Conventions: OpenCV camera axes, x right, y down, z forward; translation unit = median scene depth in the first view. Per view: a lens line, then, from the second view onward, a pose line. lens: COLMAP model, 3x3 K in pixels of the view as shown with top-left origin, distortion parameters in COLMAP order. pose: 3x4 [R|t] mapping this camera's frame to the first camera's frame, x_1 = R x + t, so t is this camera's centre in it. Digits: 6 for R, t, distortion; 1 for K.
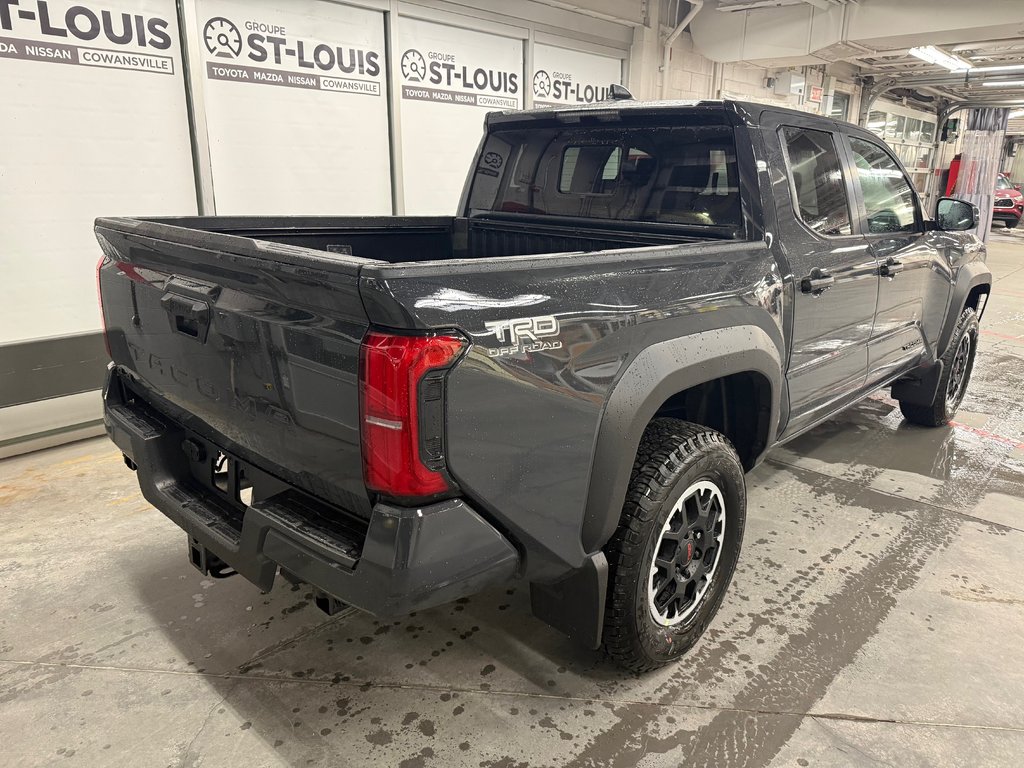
lens RADIAL K [[726.5, 0, 507.3], [0, 726.5, 381.9], [0, 0, 1]] dist [0.018499, -0.025397]
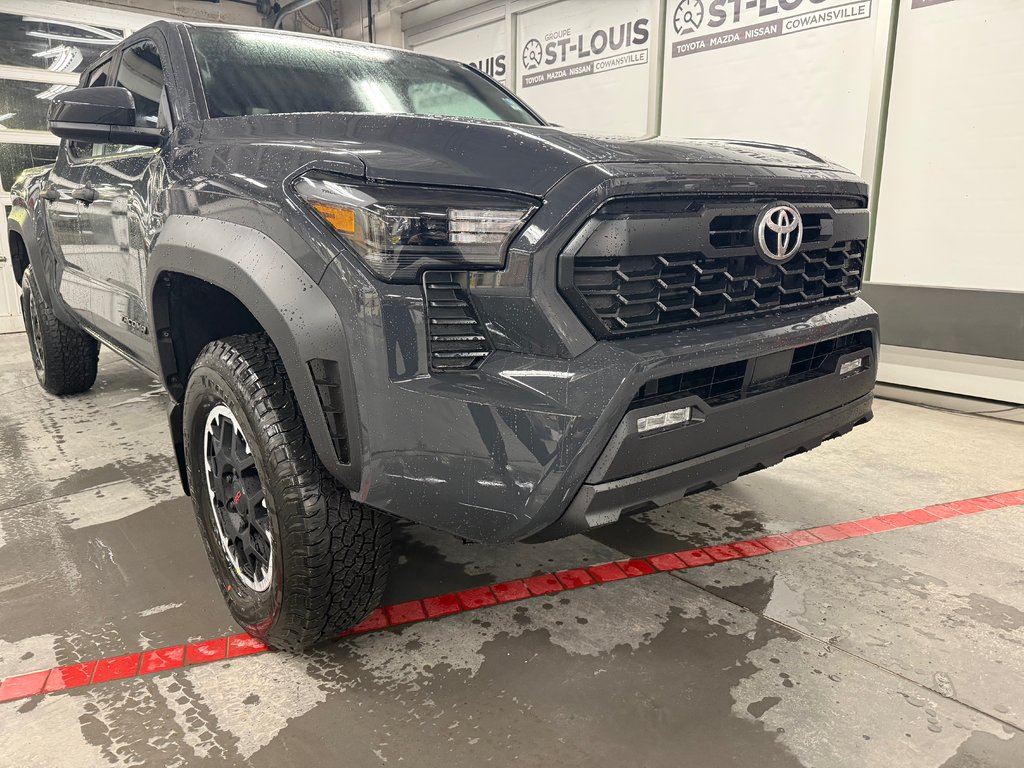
lens RADIAL K [[726.5, 0, 507.7], [0, 726.5, 378.5], [0, 0, 1]] dist [0.018499, -0.025397]
pose [[-0.128202, 0.207585, -0.969780, 1.147984], [-0.271767, 0.933065, 0.235653, -0.249022], [0.953786, 0.293765, -0.063206, 1.362220]]
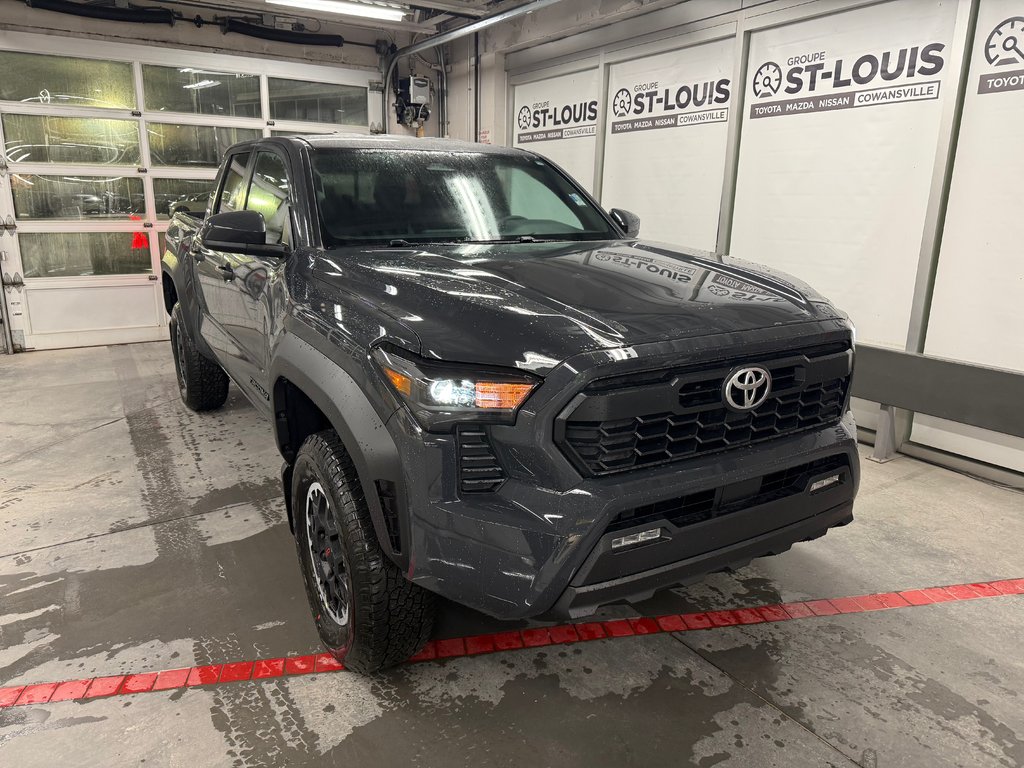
lens RADIAL K [[726.5, 0, 509.9], [0, 726.5, 379.7], [0, 0, 1]] dist [0.018499, -0.025397]
pose [[-0.271721, 0.219780, -0.936944, 1.236756], [-0.280021, 0.913394, 0.295464, -0.379730], [0.920736, 0.342648, -0.186646, 1.397542]]
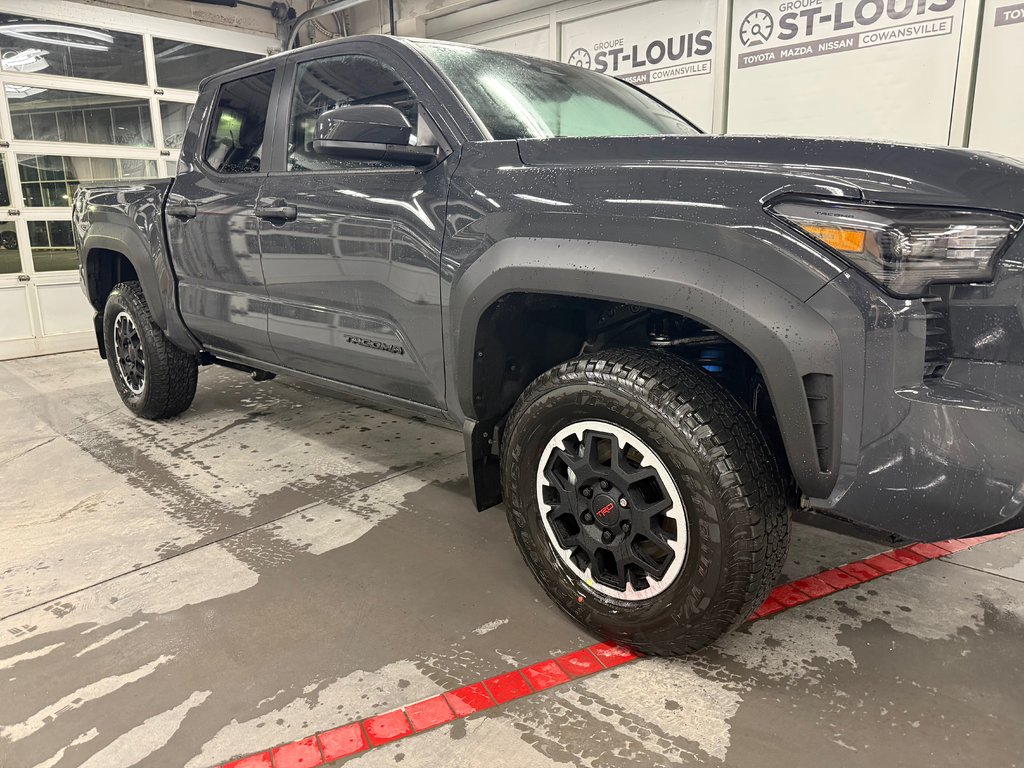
lens RADIAL K [[726.5, 0, 506.7], [0, 726.5, 384.4], [0, 0, 1]] dist [0.018499, -0.025397]
pose [[-0.018454, 0.213883, -0.976685, 1.181157], [-0.257045, 0.943002, 0.211363, -0.182768], [0.966223, 0.254953, 0.037576, 1.089438]]
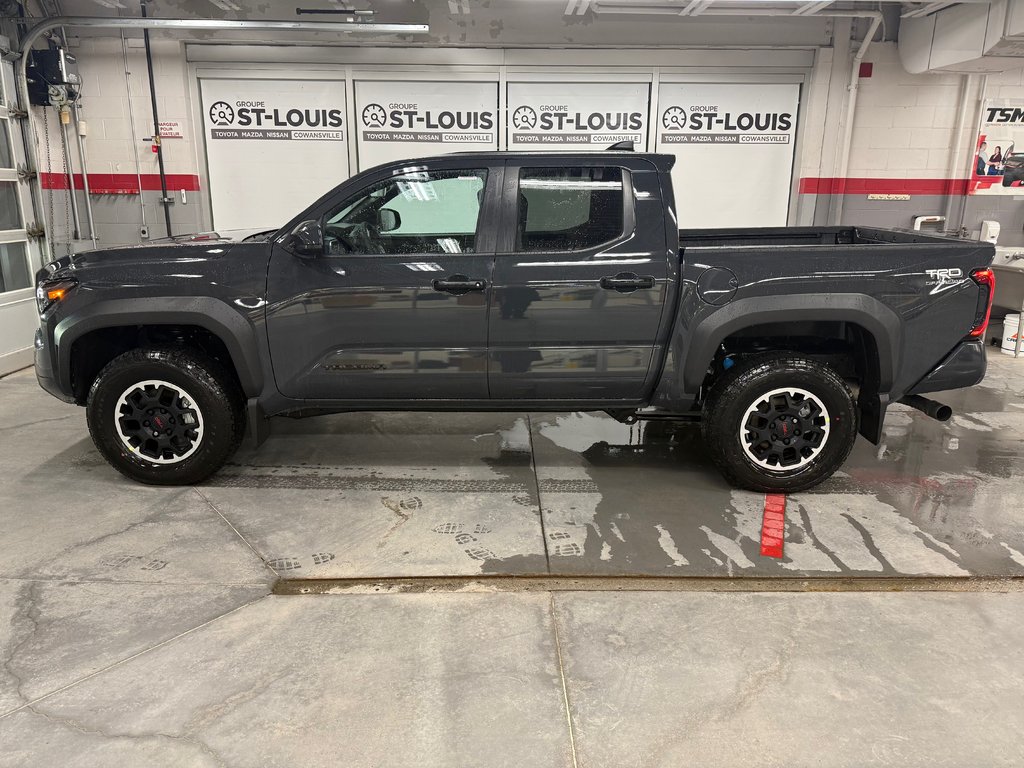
lens RADIAL K [[726.5, 0, 511.9], [0, 726.5, 383.6], [0, 0, 1]] dist [0.018499, -0.025397]
pose [[0.687403, 0.179834, -0.703659, 1.230635], [-0.201816, 0.978000, 0.052794, -0.032369], [0.697673, 0.105719, 0.708574, 0.123774]]
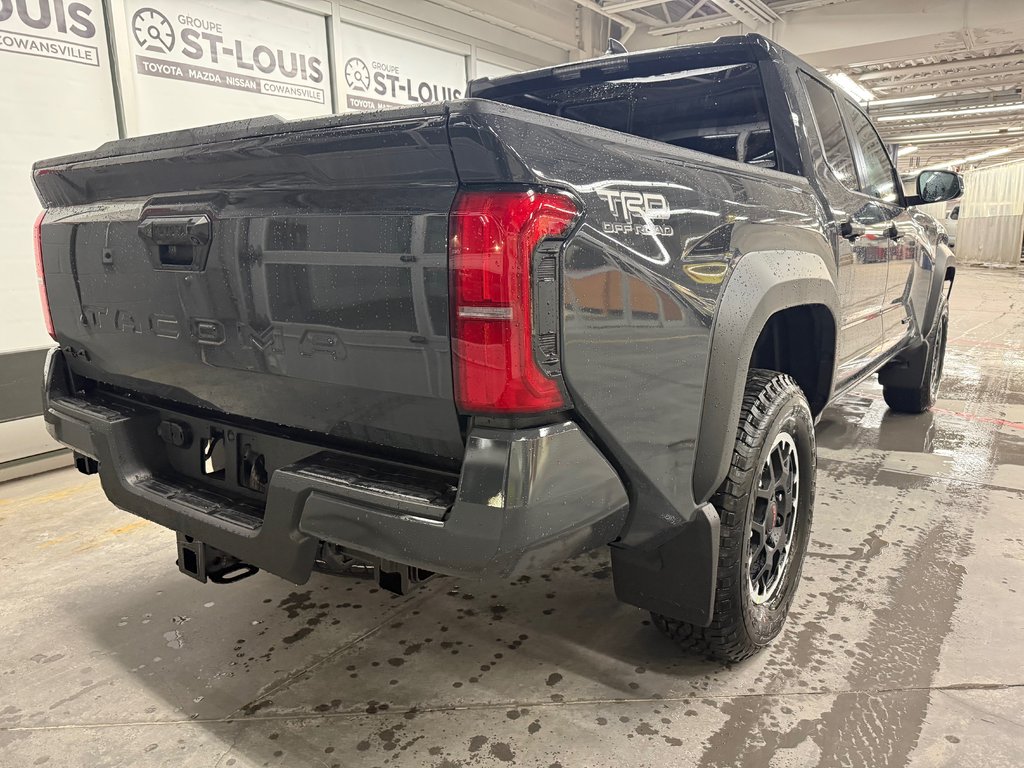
lens RADIAL K [[726.5, 0, 510.4], [0, 726.5, 388.4], [0, 0, 1]] dist [0.018499, -0.025397]
pose [[0.991631, -0.058011, 0.115340, -0.089772], [0.066304, 0.995382, -0.069409, 0.071918], [-0.110781, 0.076475, 0.990898, 0.096159]]
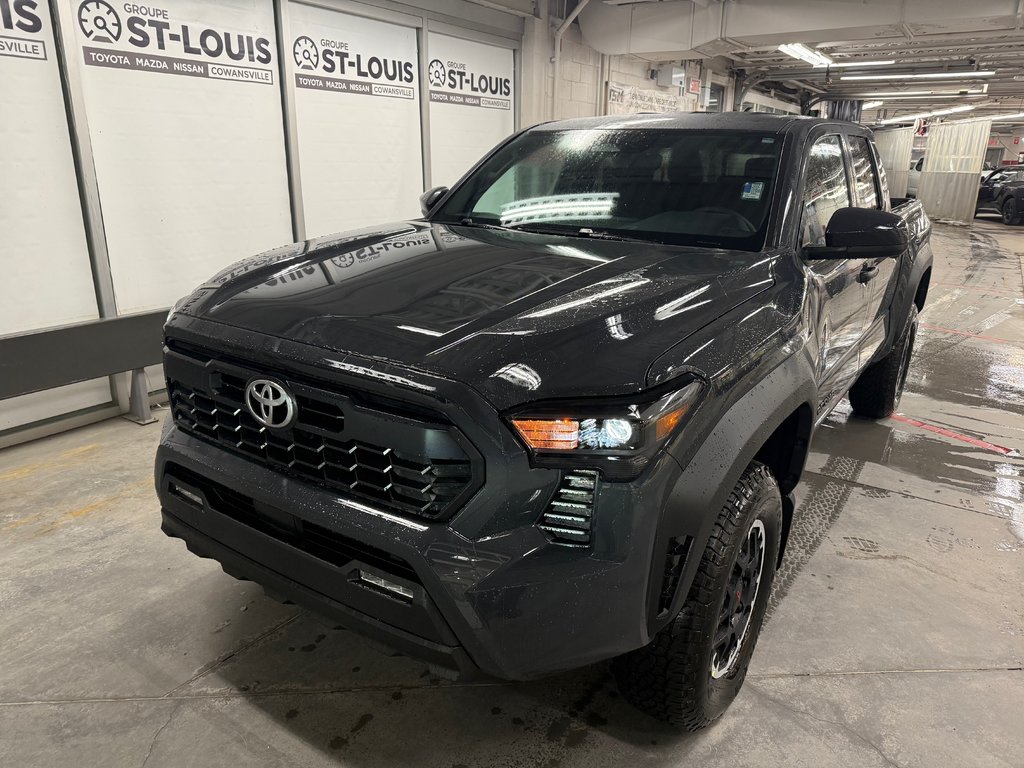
lens RADIAL K [[726.5, 0, 508.1], [0, 726.5, 387.1], [0, 0, 1]] dist [0.018499, -0.025397]
pose [[0.988183, -0.043901, 0.146857, -0.035037], [0.040050, 0.998775, 0.029074, -0.011692], [-0.147953, -0.022849, 0.988730, -0.010202]]
